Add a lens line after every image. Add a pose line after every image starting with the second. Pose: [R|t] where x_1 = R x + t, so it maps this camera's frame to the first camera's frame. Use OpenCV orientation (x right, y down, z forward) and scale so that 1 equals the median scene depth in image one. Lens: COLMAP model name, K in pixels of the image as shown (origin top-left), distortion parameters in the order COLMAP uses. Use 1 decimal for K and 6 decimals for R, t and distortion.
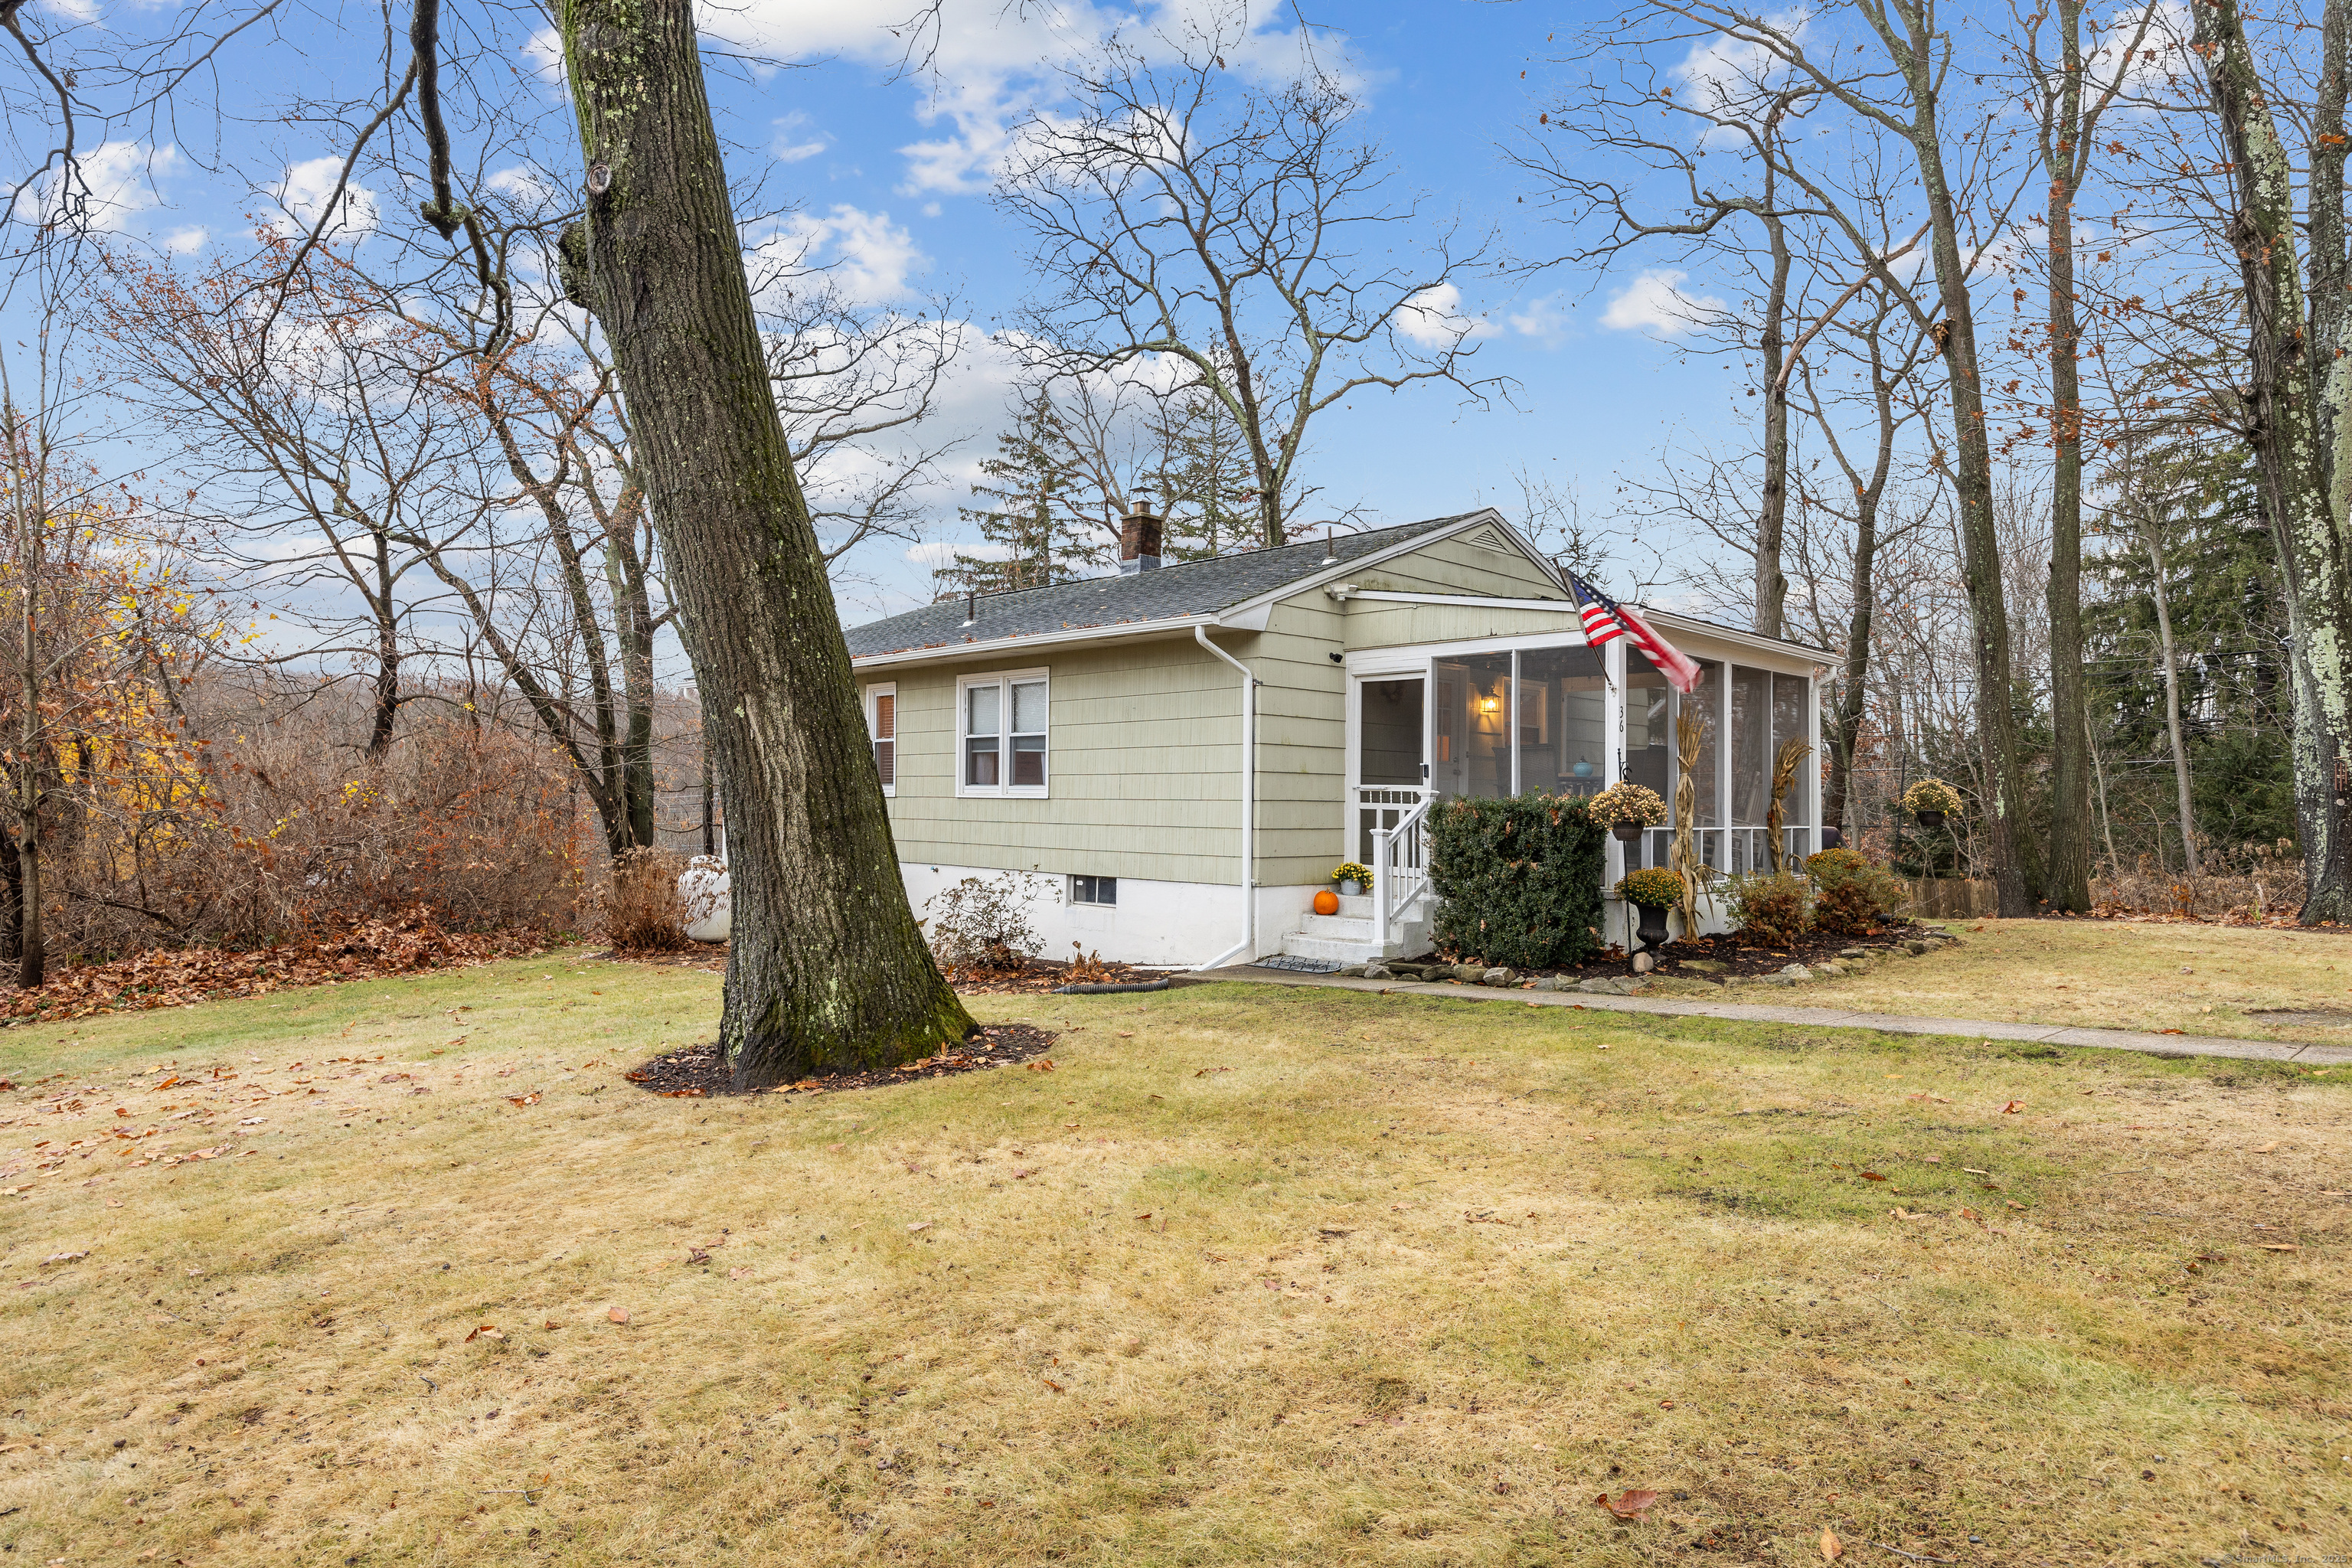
lens RADIAL K [[1347.2, 0, 1170.9], [0, 1347.2, 764.9], [0, 0, 1]] dist [0.000138, -0.003199]
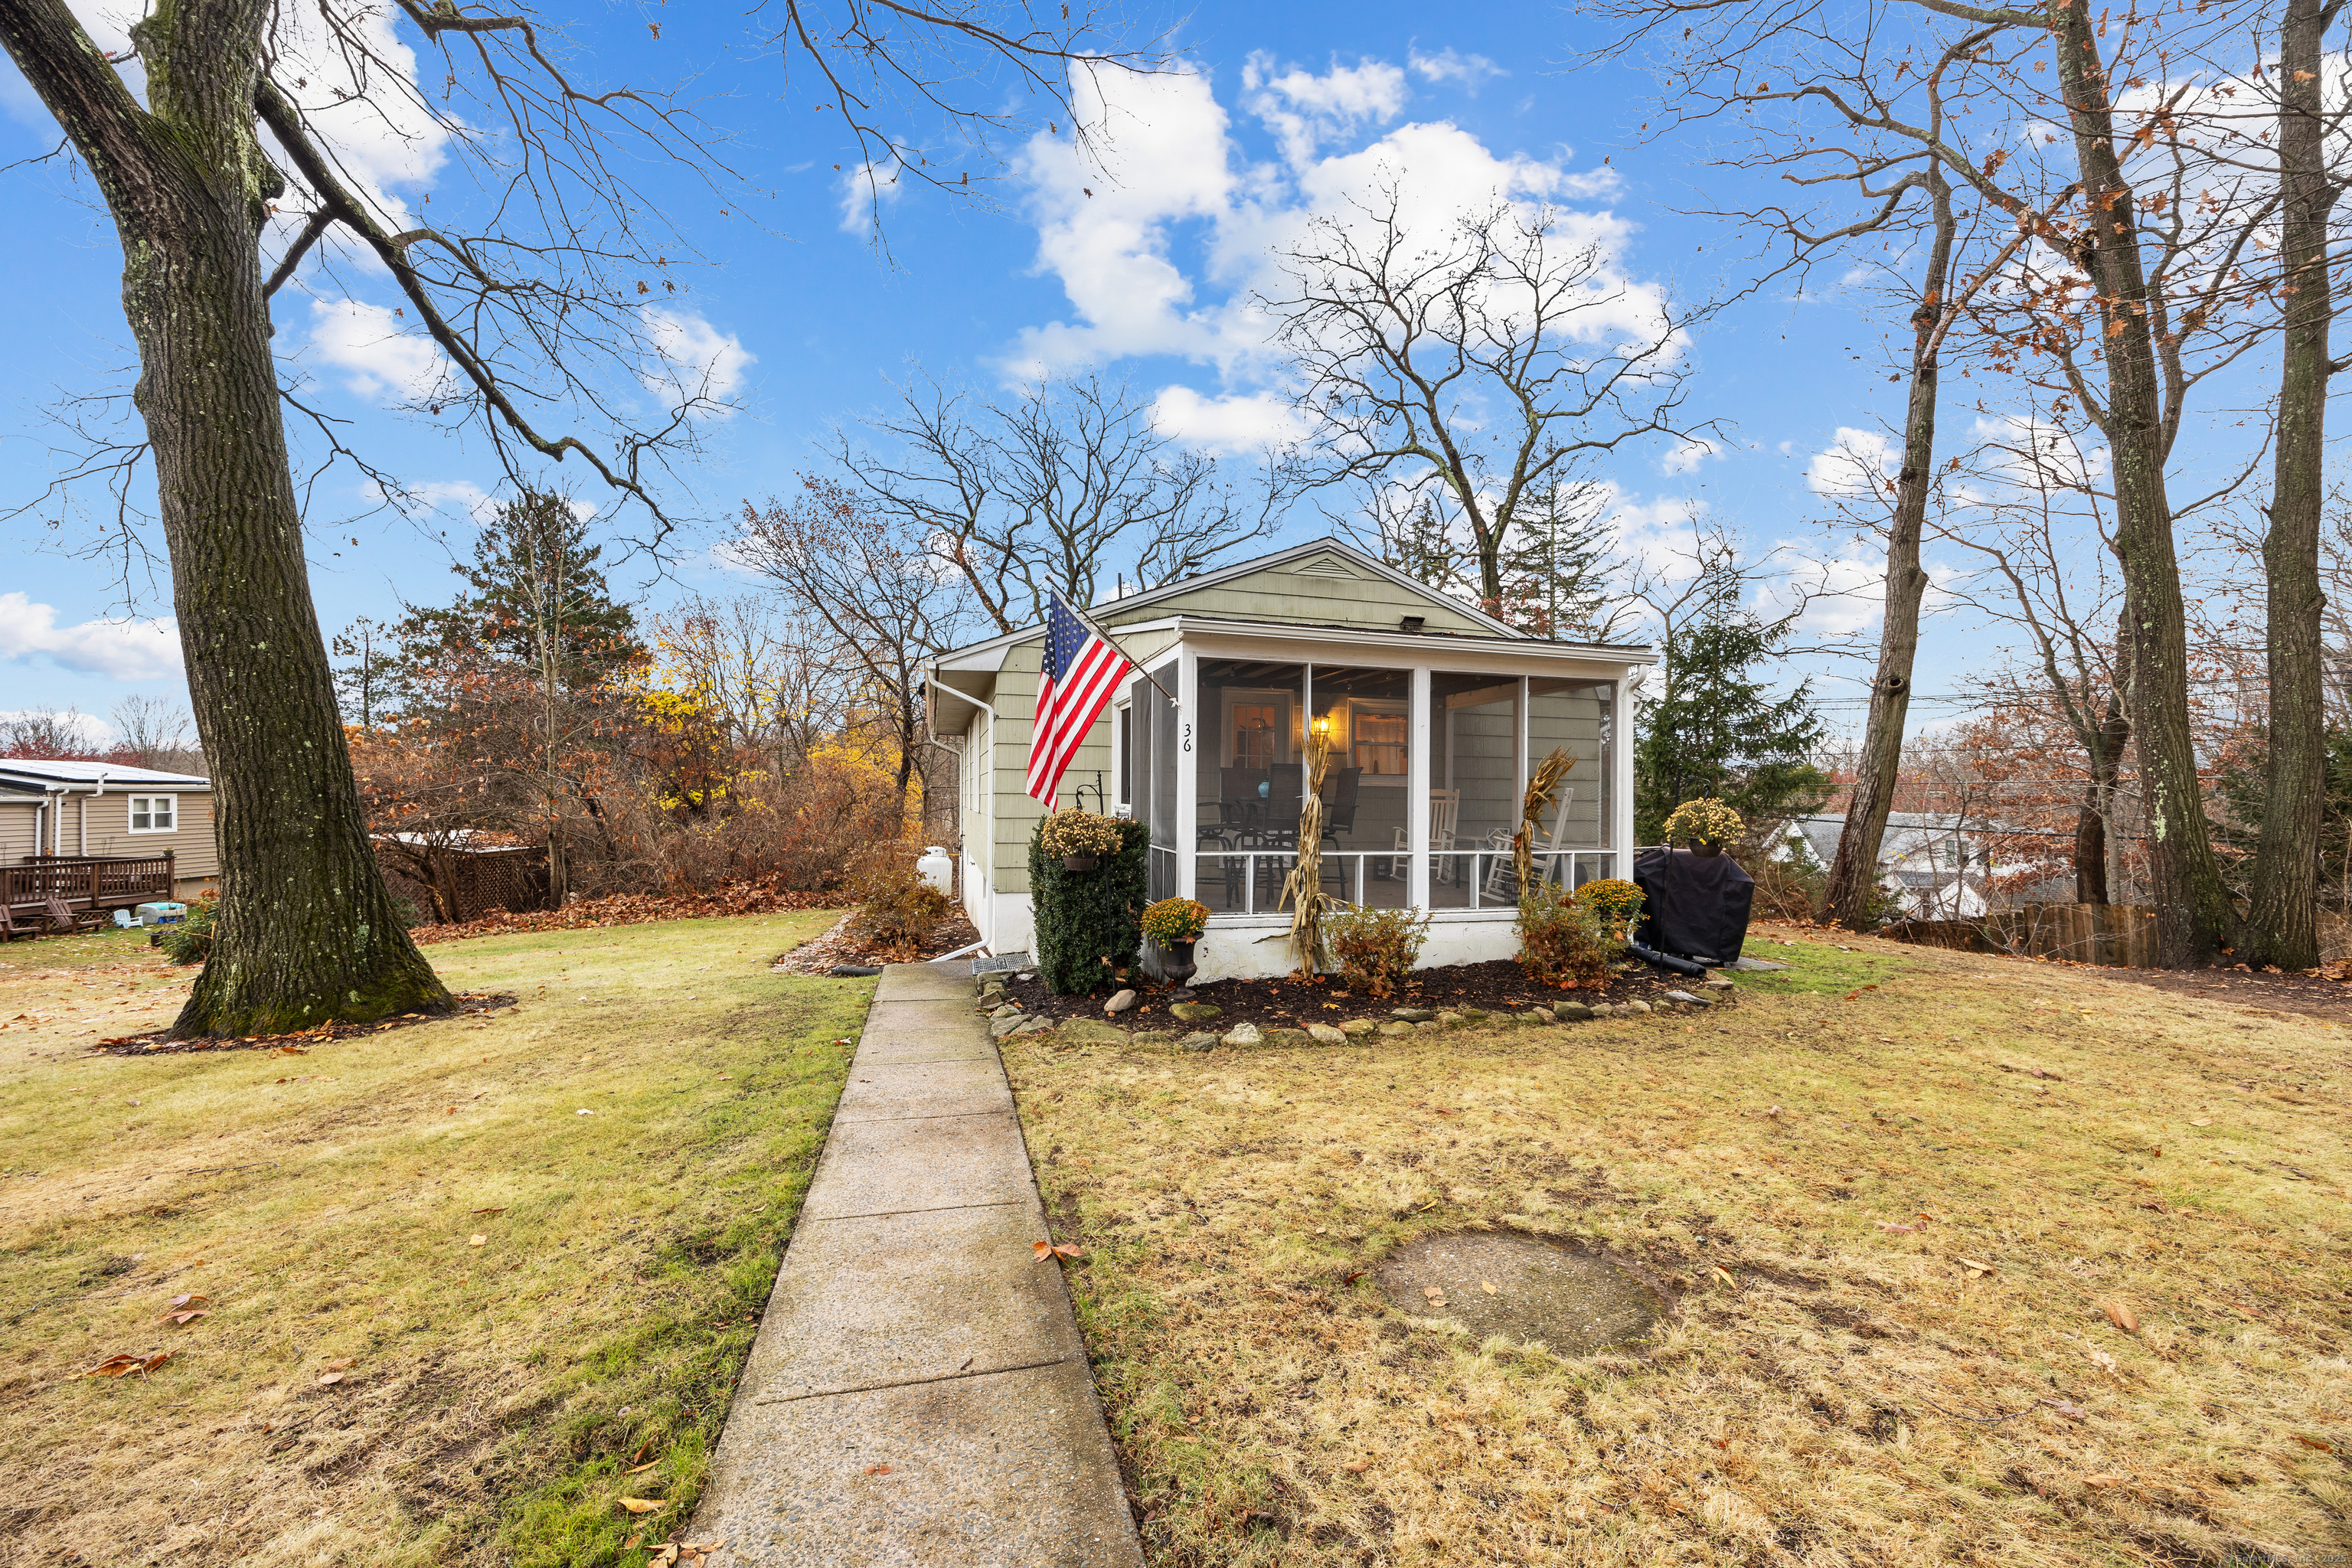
lens RADIAL K [[904.4, 0, 1178.3], [0, 904.4, 789.9], [0, 0, 1]] dist [-0.001099, 0.000372]
pose [[0.873396, -0.008295, -0.486941, 0.496862], [0.013448, 0.999884, 0.007088, -0.002495], [0.486826, -0.012739, 0.873406, 0.343958]]
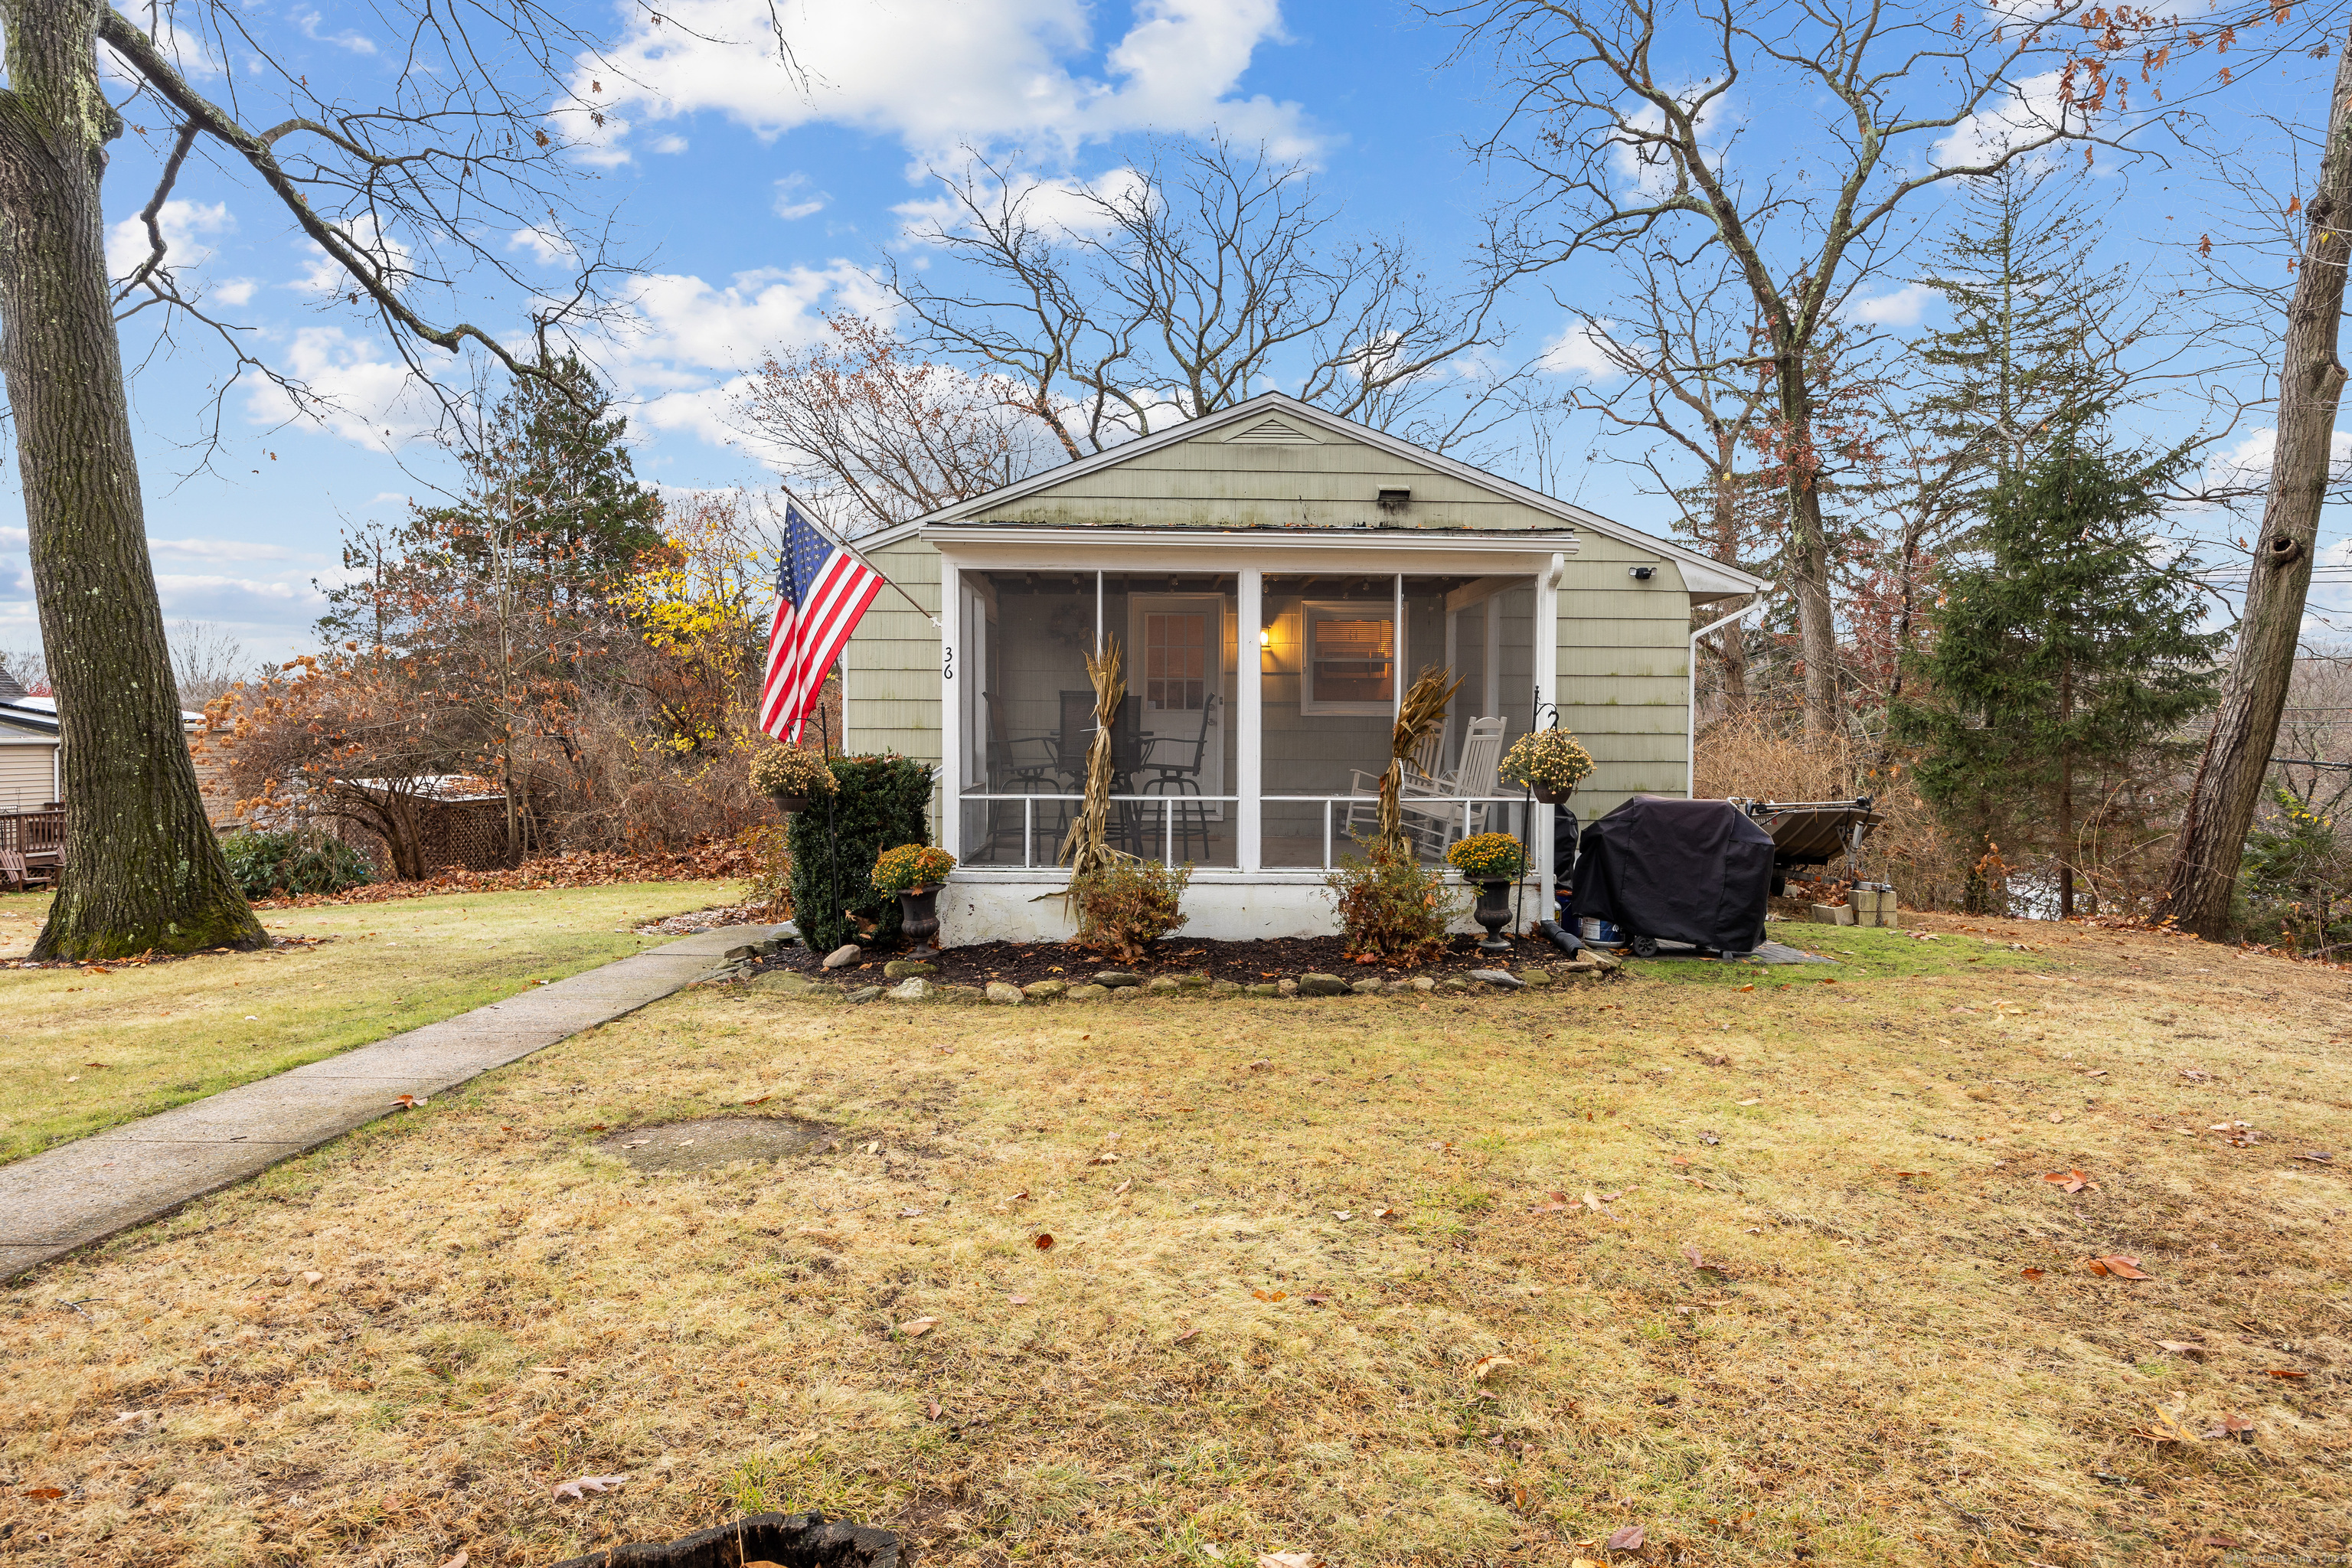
lens RADIAL K [[1347.2, 0, 1170.9], [0, 1347.2, 764.9], [0, 0, 1]] dist [0.000138, -0.003199]
pose [[0.735212, 0.007460, -0.677797, 0.761314], [0.021420, 0.999184, 0.034232, 0.000883], [0.677499, -0.039686, 0.734452, 0.377053]]
